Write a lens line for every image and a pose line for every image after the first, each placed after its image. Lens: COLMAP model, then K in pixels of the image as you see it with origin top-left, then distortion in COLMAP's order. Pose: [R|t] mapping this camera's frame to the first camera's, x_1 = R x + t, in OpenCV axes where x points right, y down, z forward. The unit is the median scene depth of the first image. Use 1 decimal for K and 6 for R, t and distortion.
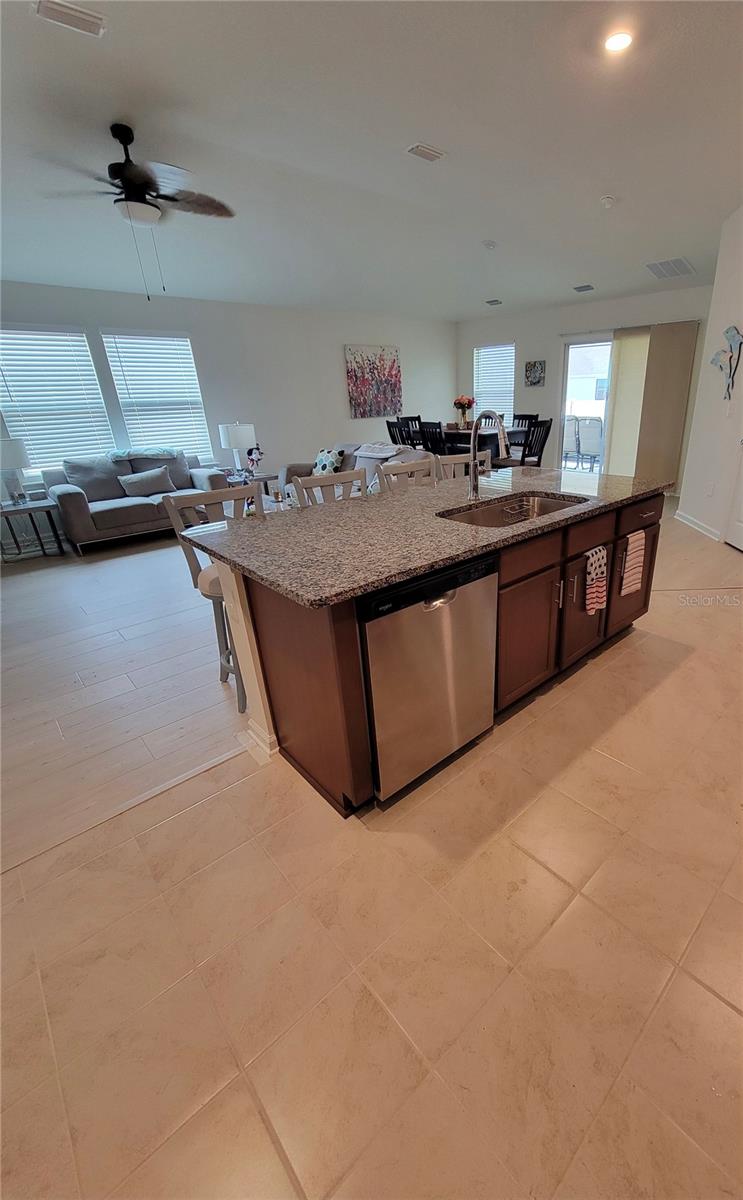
lens RADIAL K [[490.7, 0, 455.0], [0, 490.7, 598.1], [0, 0, 1]] dist [0.000782, 0.000090]
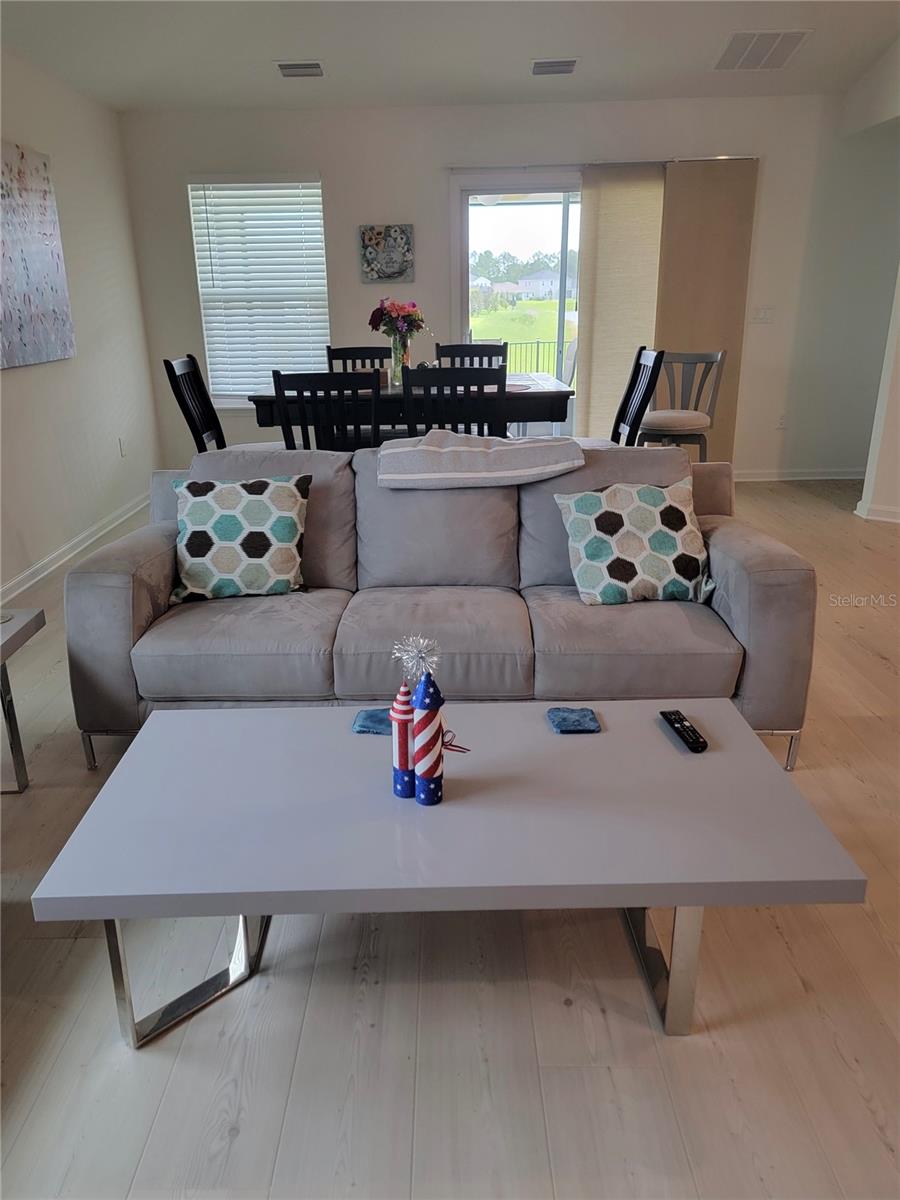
lens RADIAL K [[829.8, 0, 444.0], [0, 829.8, 607.8], [0, 0, 1]] dist [0.090514, -0.075143]
pose [[0.702176, -0.239870, 0.670381, -0.395236], [0.283479, 0.957883, 0.045818, -0.175608], [-0.653138, 0.157866, 0.740601, 0.465466]]
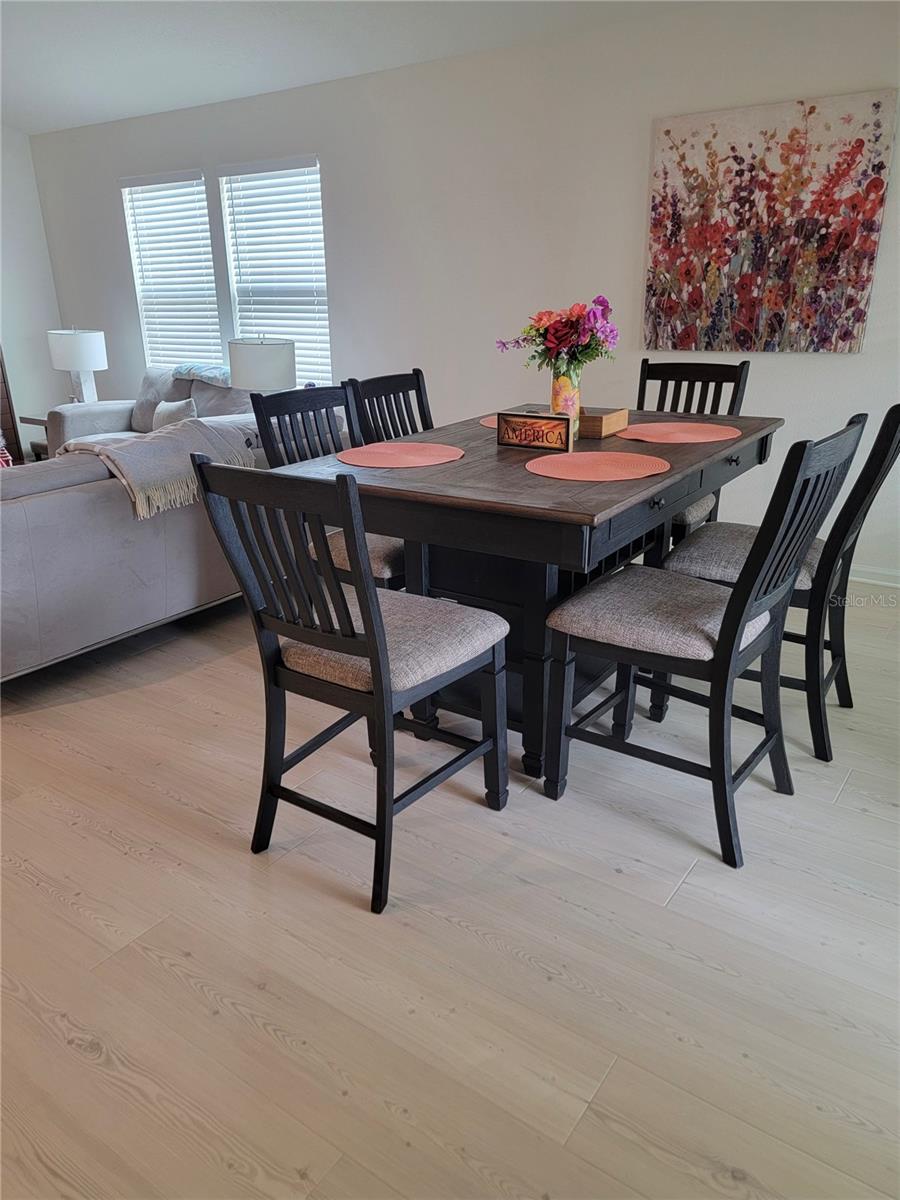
lens RADIAL K [[829.8, 0, 444.0], [0, 829.8, 607.8], [0, 0, 1]] dist [0.090514, -0.075143]
pose [[0.191928, 0.373646, -0.907498, 0.347714], [-0.368686, 0.884409, 0.286166, -0.326298], [0.909524, 0.279659, 0.307501, 0.754805]]
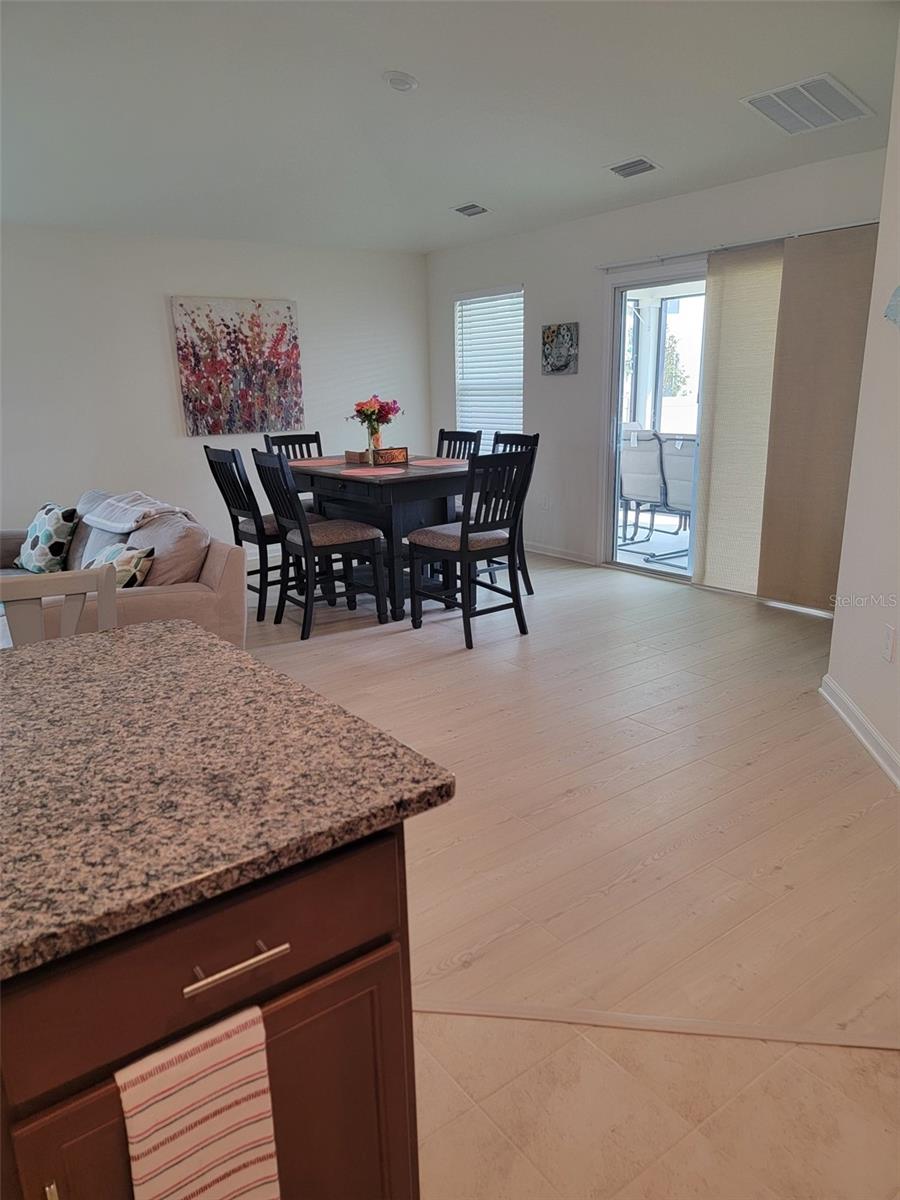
lens RADIAL K [[829.8, 0, 444.0], [0, 829.8, 607.8], [0, 0, 1]] dist [0.090514, -0.075143]
pose [[0.988854, 0.035791, -0.144519, 0.182621], [-0.054095, 0.990709, -0.124781, -0.098362], [0.138710, 0.131208, 0.981603, 0.213599]]
